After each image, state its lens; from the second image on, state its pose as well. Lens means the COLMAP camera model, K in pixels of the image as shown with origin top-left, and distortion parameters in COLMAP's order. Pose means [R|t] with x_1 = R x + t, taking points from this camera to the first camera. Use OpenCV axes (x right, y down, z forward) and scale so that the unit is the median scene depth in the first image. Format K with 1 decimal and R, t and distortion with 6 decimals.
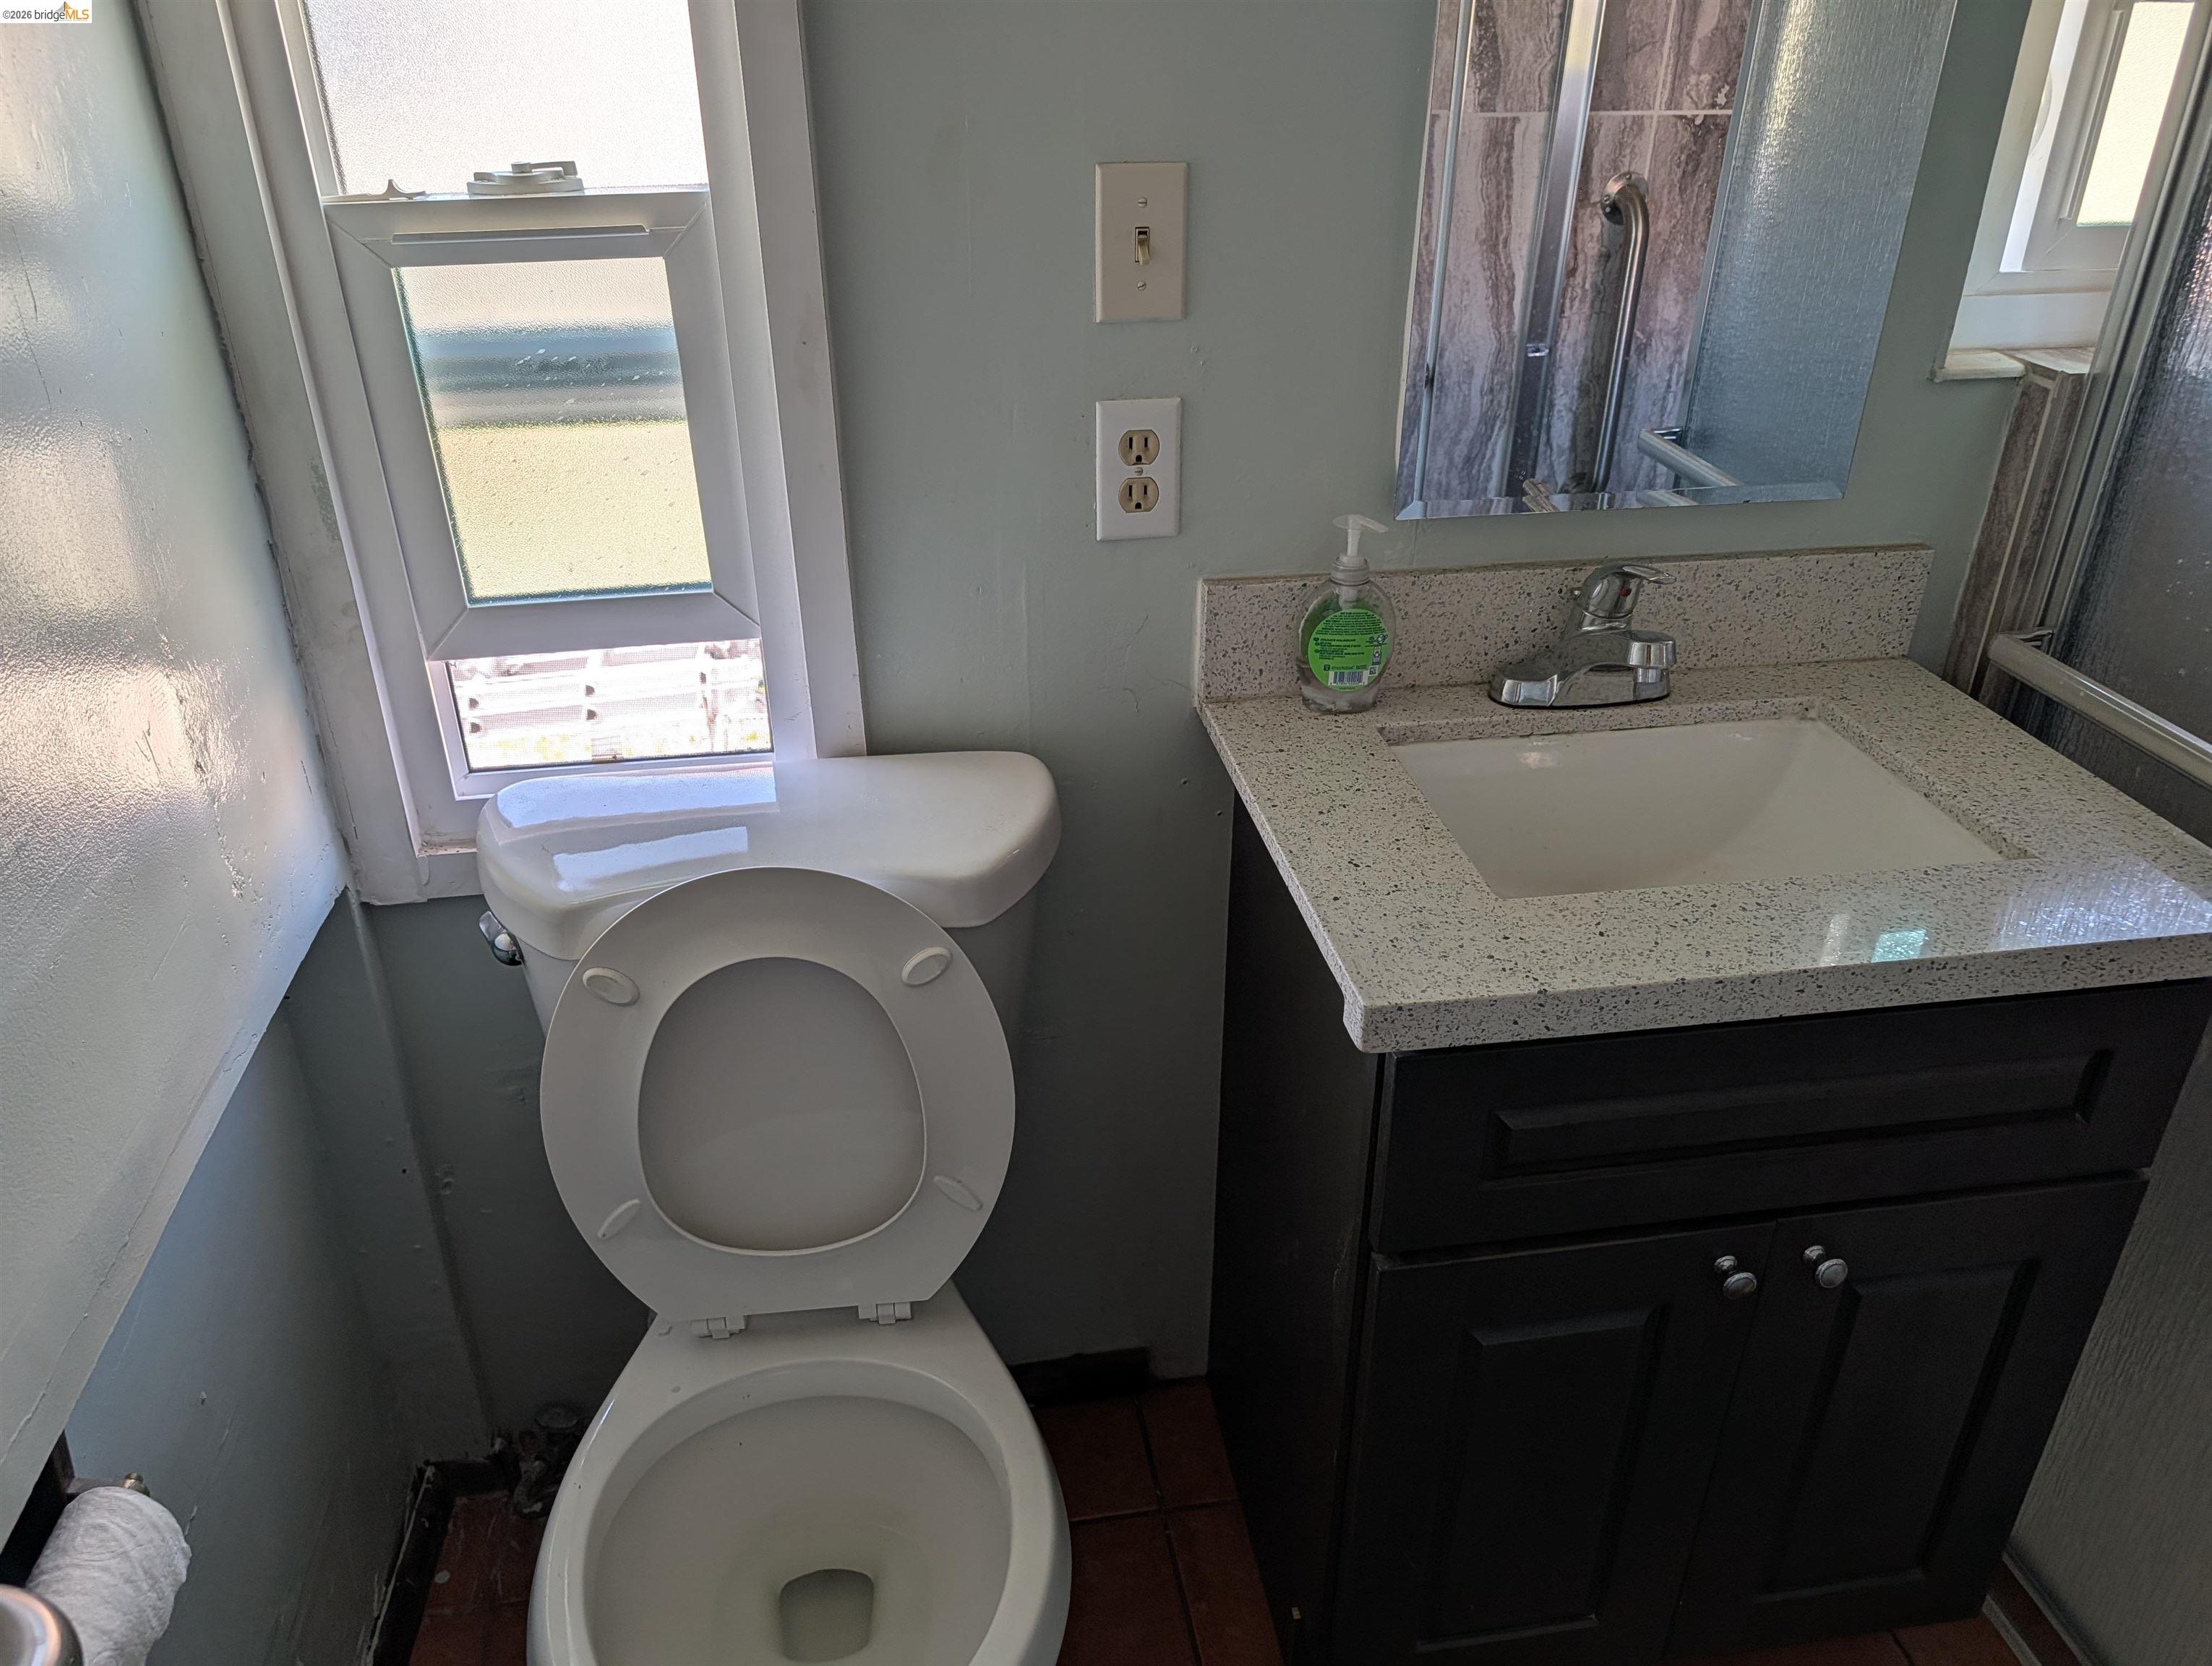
lens RADIAL K [[1615.4, 0, 1116.2], [0, 1615.4, 842.4], [0, 0, 1]] dist [0.007011, 0.002823]
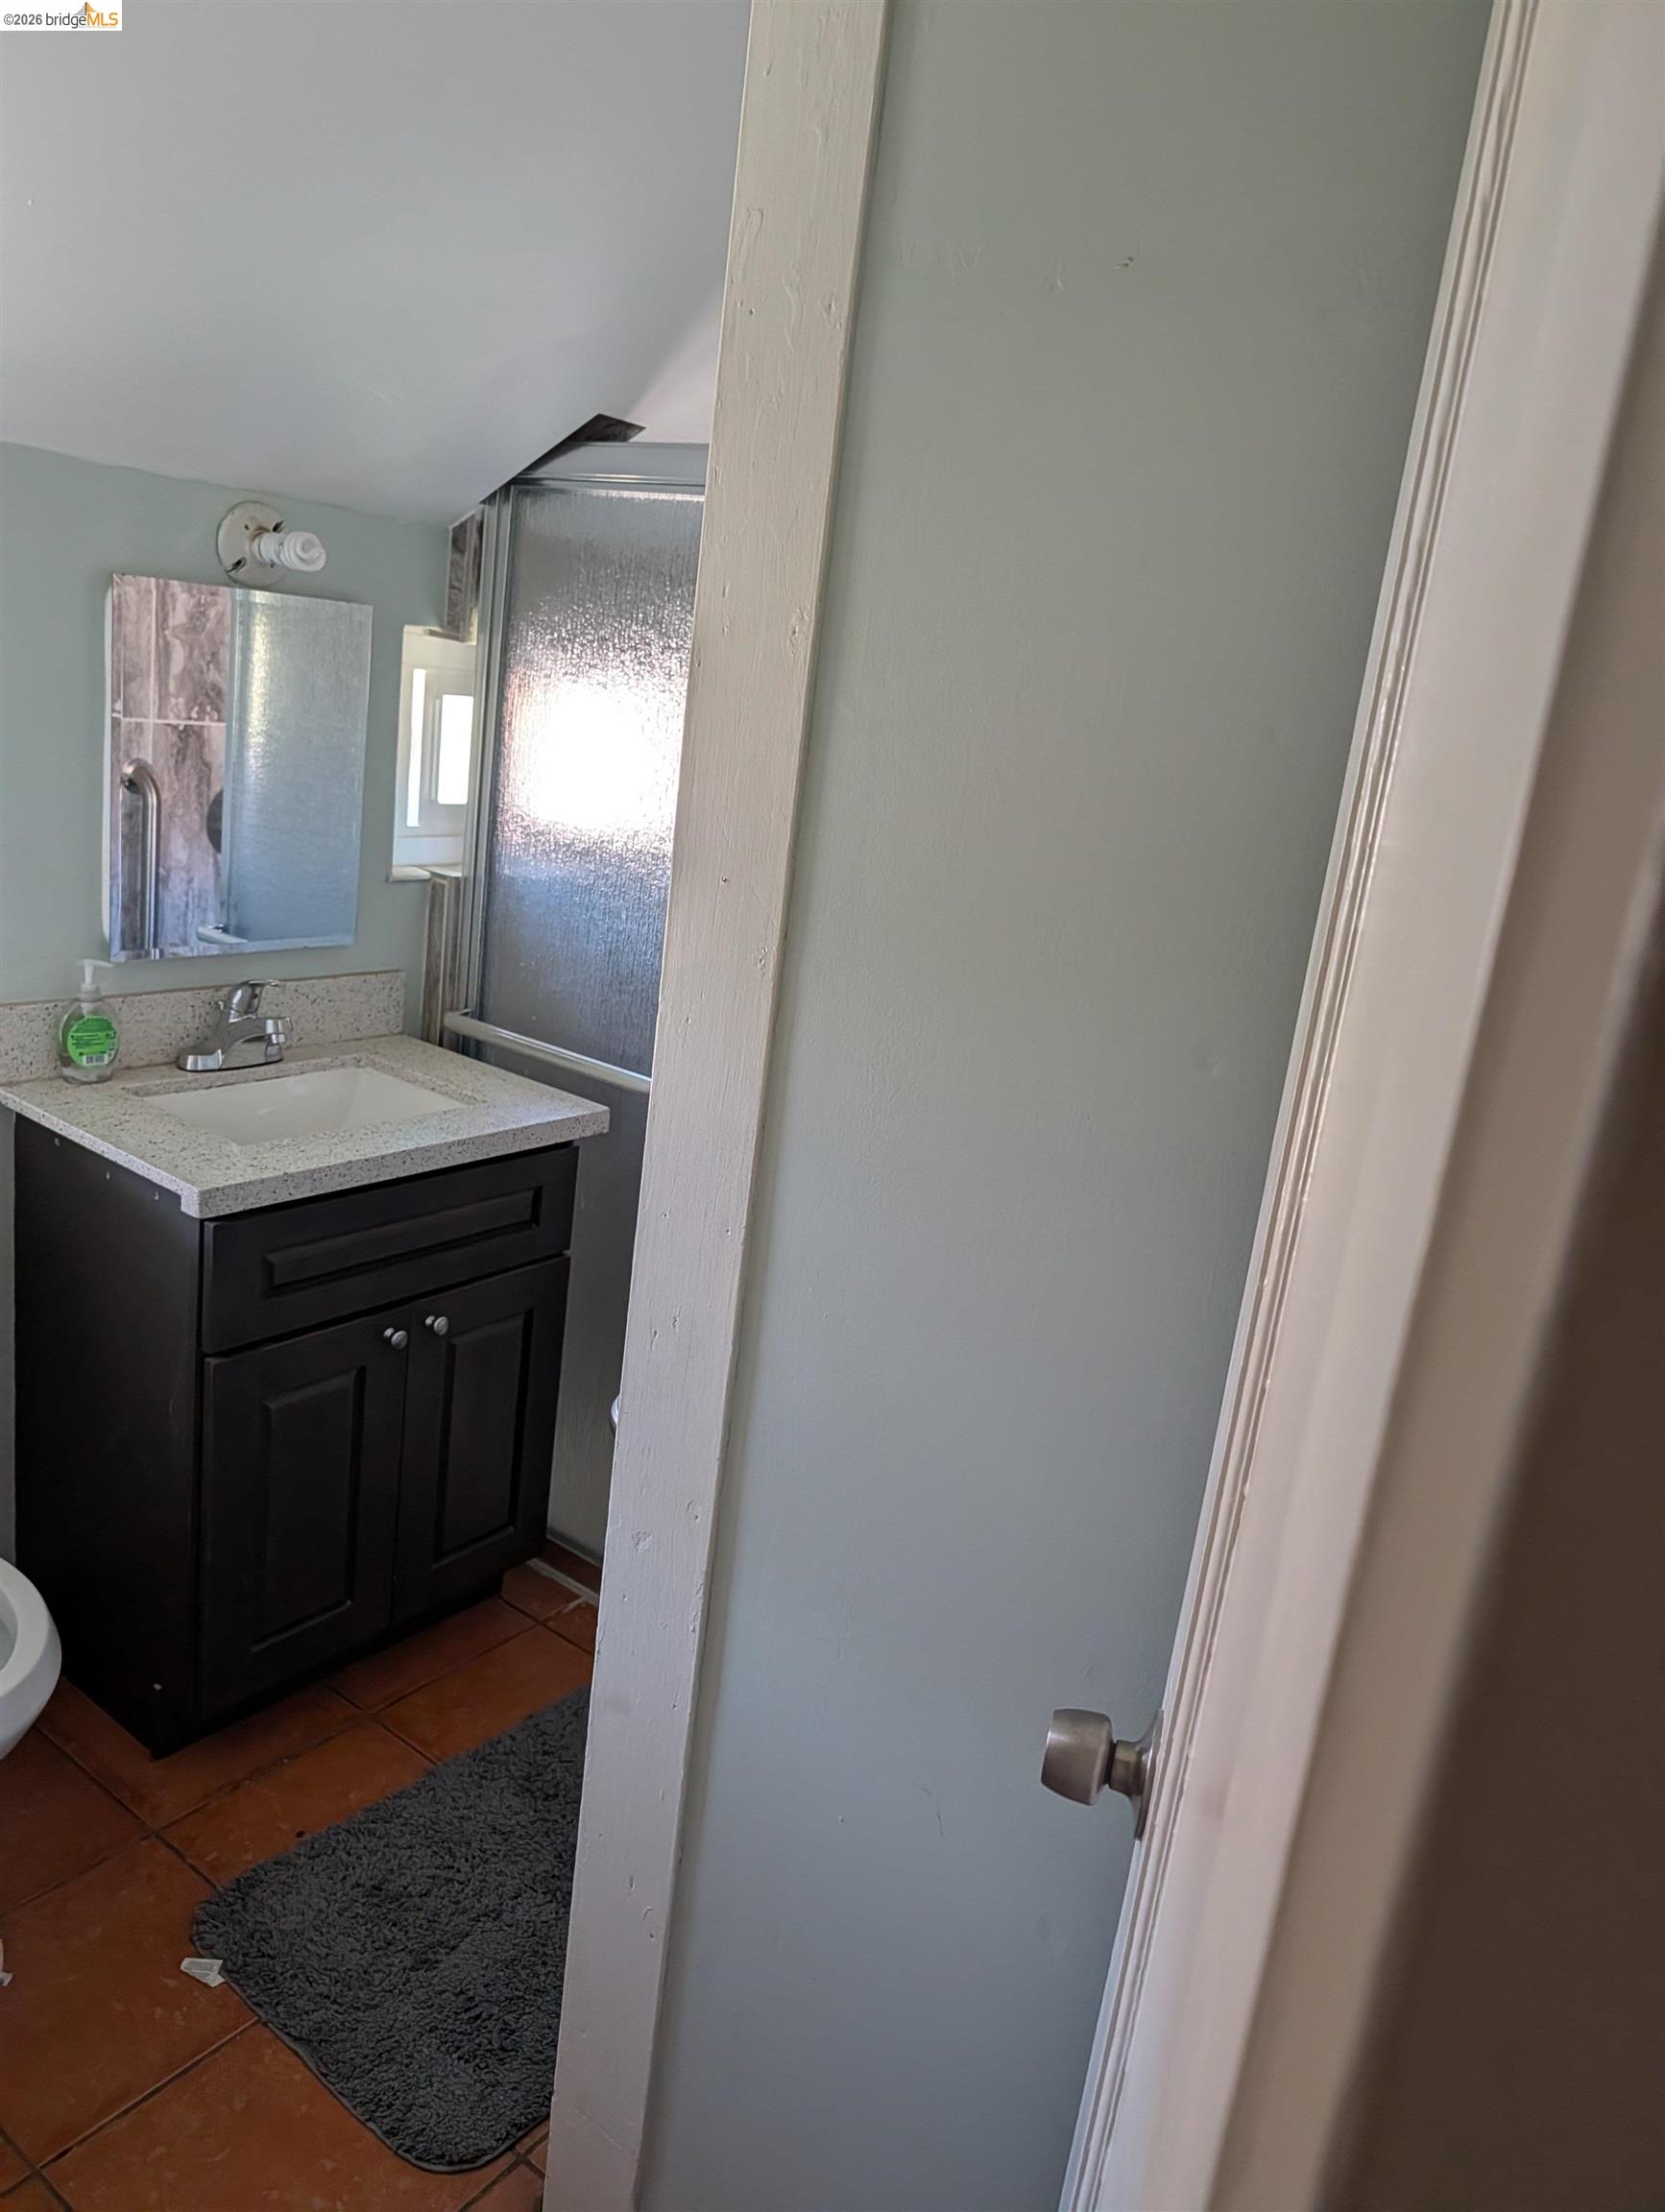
lens RADIAL K [[1590.2, 0, 832.5], [0, 1590.2, 1106.0], [0, 0, 1]] dist [-0.024587, -0.000469]
pose [[0.717285, -0.101091, 0.689407, -0.402886], [0.217982, 0.972312, -0.084222, 0.225805], [-0.661805, 0.210689, 0.719461, -0.577975]]
